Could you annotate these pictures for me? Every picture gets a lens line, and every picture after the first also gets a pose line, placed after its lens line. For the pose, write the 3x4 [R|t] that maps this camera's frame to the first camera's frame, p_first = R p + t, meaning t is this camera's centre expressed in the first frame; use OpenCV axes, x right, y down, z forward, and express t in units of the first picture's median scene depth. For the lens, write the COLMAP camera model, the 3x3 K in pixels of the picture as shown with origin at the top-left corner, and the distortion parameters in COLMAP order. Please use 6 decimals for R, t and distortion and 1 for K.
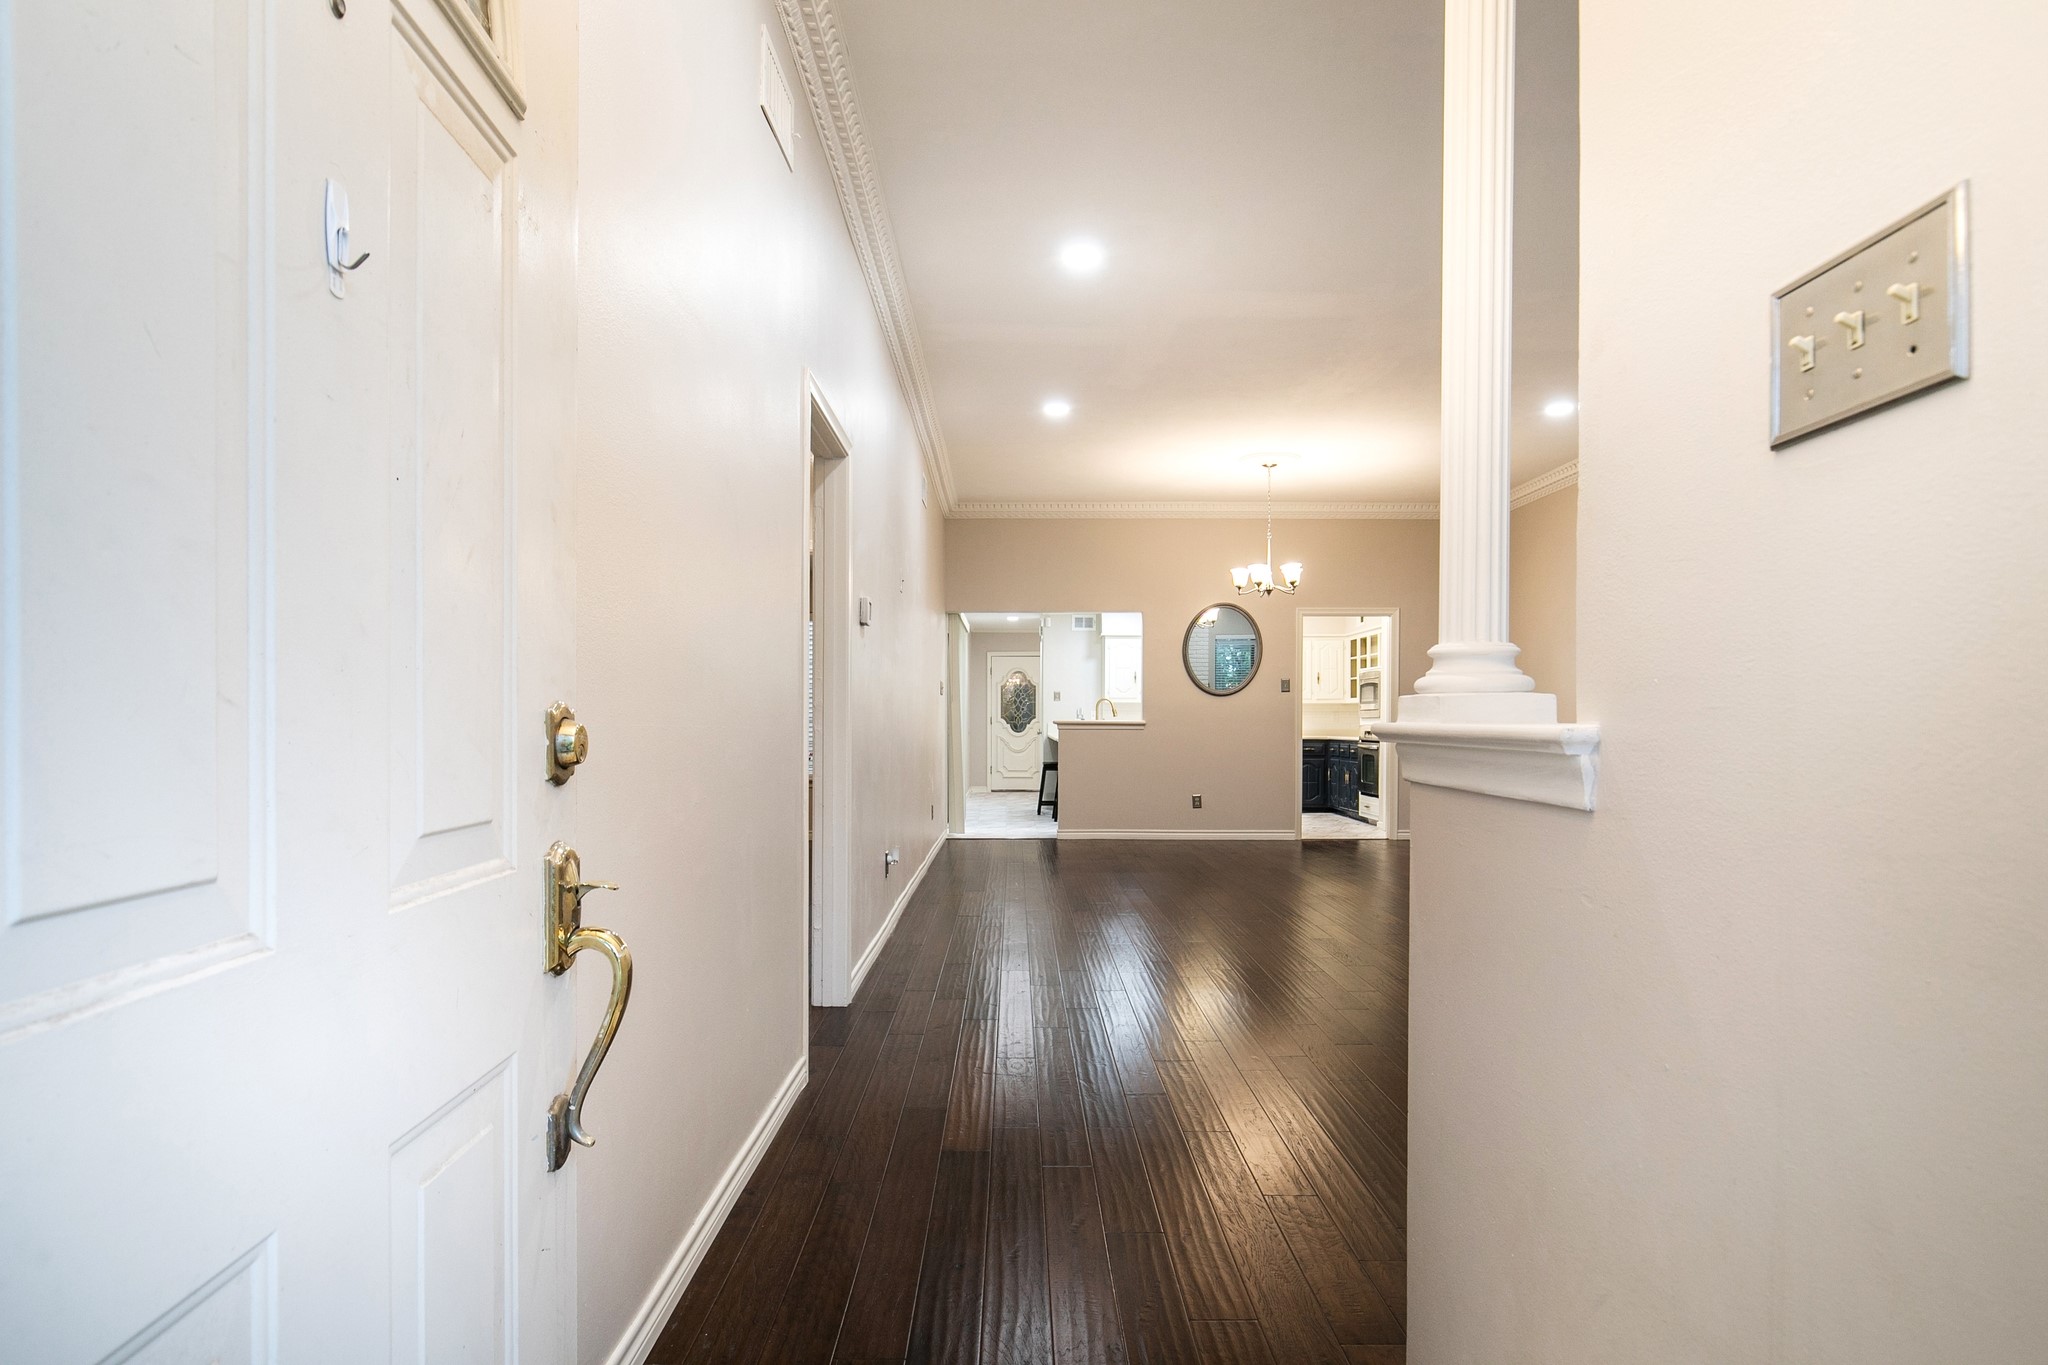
lens RADIAL K [[1113.6, 0, 987.0], [0, 1113.6, 730.6], [0, 0, 1]] dist [-0.005142, -0.003474]
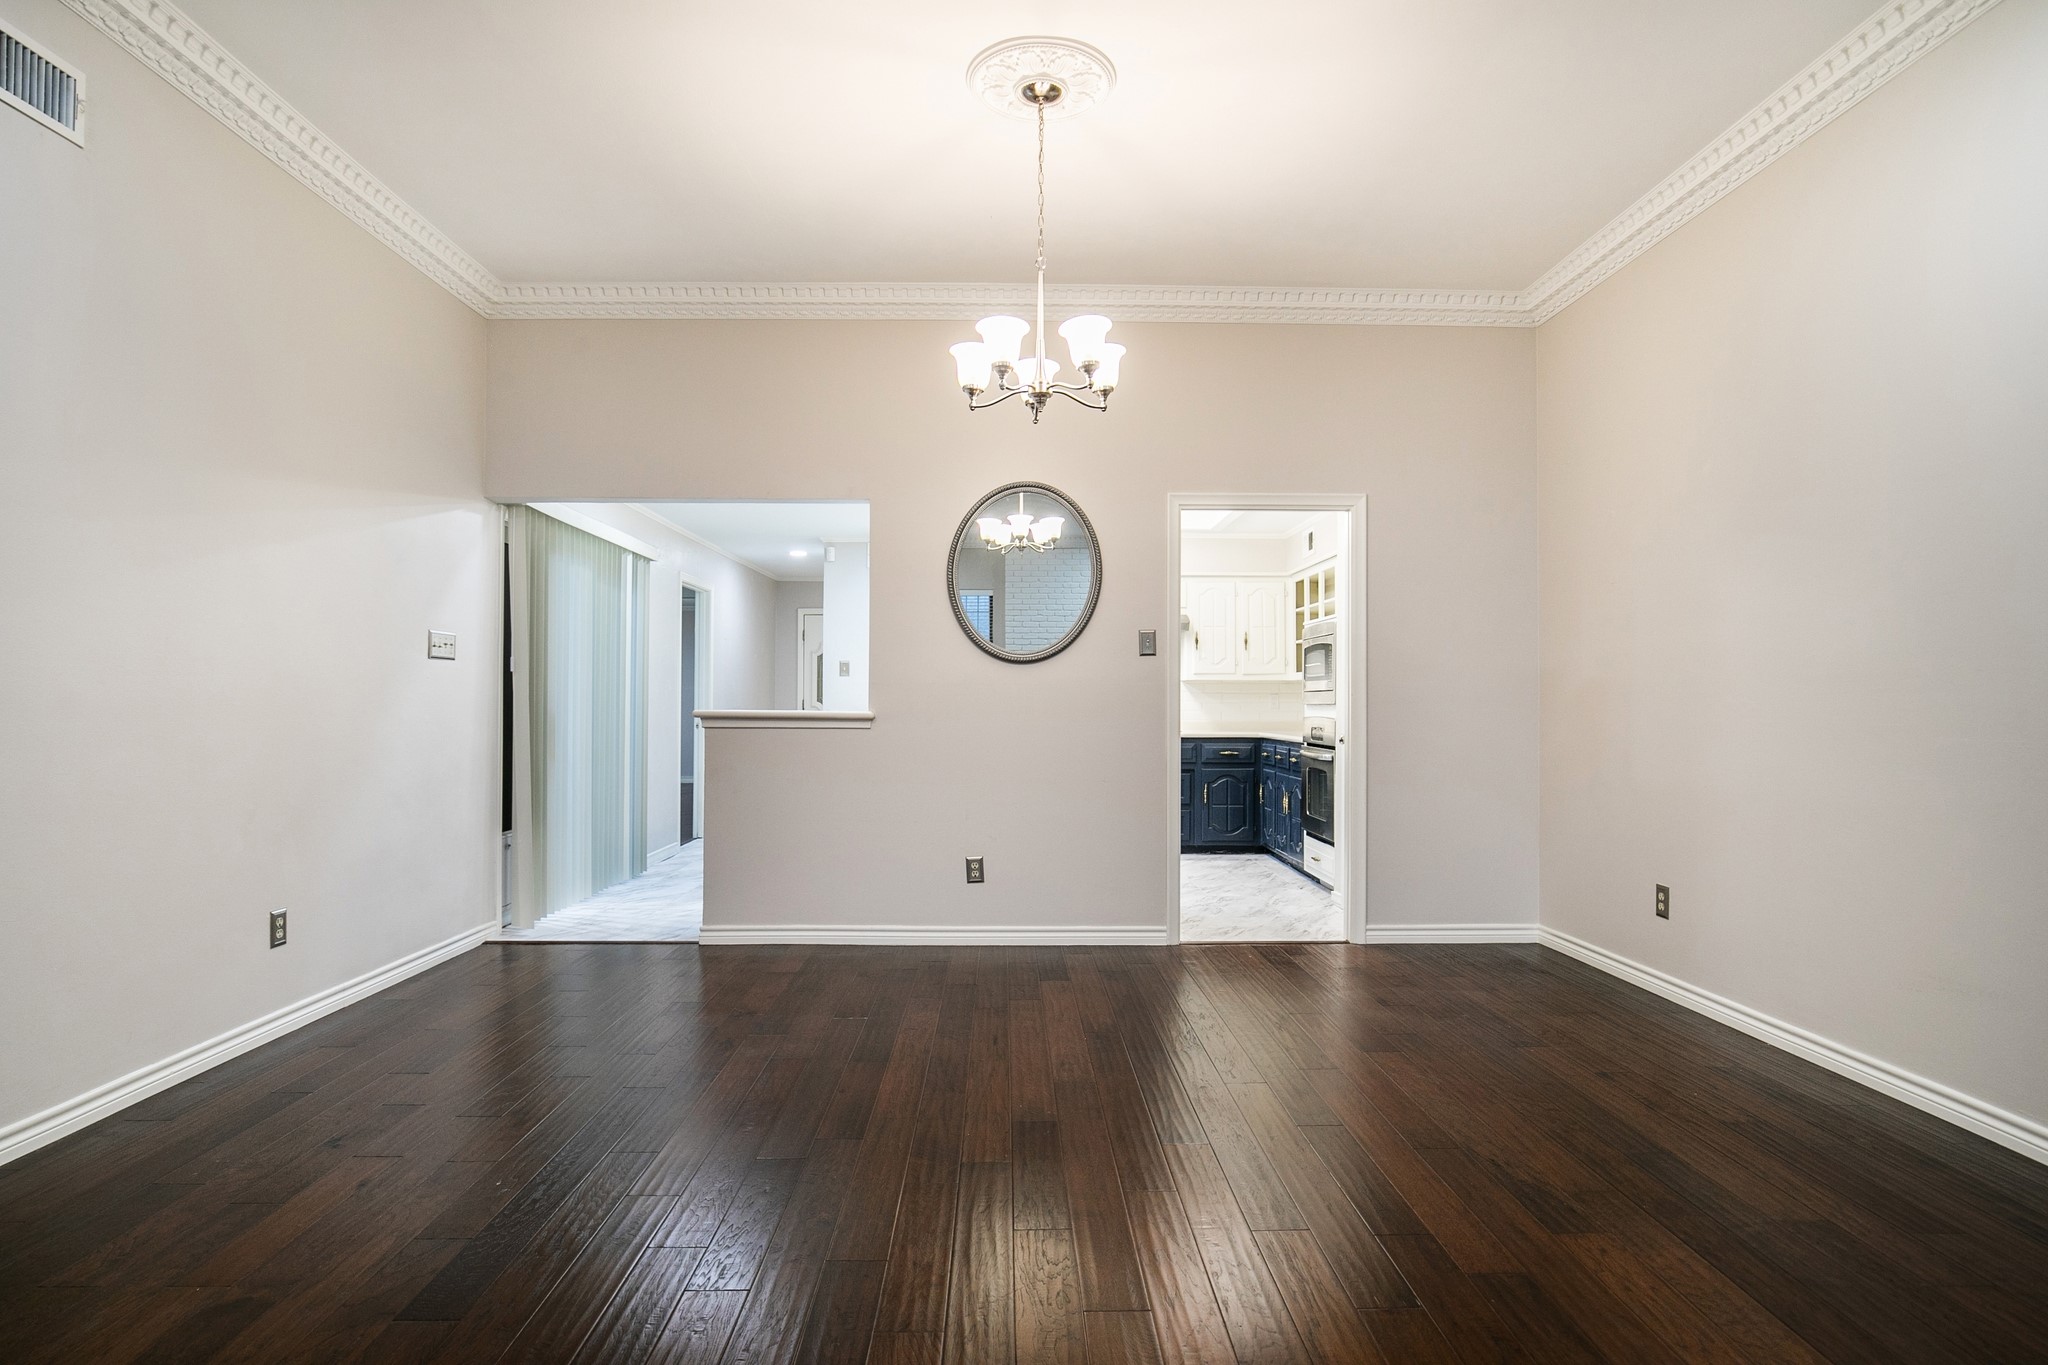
lens RADIAL K [[1113.6, 0, 1007.9], [0, 1113.6, 678.1], [0, 0, 1]] dist [-0.005142, -0.003474]
pose [[0.999439, 0.002475, 0.033407, 0.159437], [-0.001481, 0.999556, -0.029748, -0.007693], [-0.033466, 0.029682, 0.998999, 0.417526]]
